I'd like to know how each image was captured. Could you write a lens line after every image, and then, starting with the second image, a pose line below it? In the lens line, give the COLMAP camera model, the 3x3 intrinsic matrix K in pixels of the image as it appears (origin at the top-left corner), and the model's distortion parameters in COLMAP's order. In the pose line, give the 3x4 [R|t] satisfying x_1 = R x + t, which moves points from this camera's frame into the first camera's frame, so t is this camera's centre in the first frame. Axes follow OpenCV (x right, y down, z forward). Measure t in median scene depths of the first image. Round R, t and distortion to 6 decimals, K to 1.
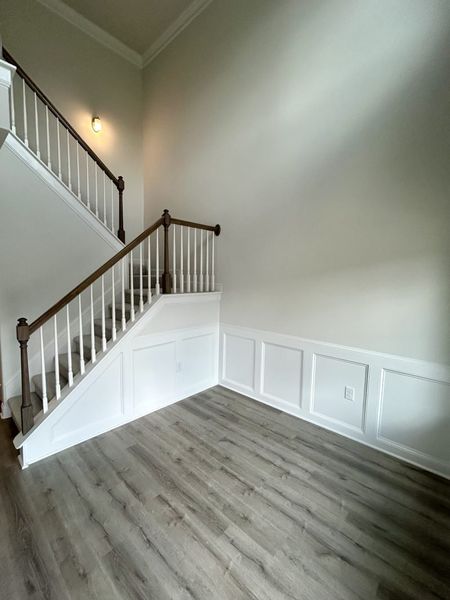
lens RADIAL K [[261.0, 0, 225.0], [0, 261.0, 300.0], [0, 0, 1]] dist [0.000209, 0.000131]
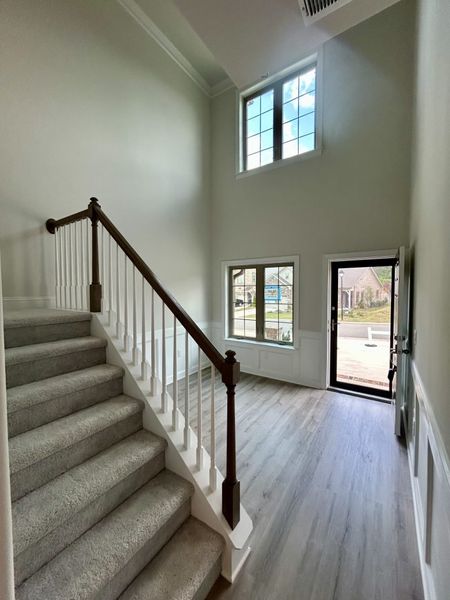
lens RADIAL K [[241.1, 0, 225.0], [0, 241.1, 298.6], [0, 0, 1]] dist [0.000305, 0.000649]
pose [[-0.152615, -0.050512, 0.986994, -1.717732], [0.095002, 0.993318, 0.065526, -0.129656], [-0.983709, 0.103767, -0.146796, 1.350557]]
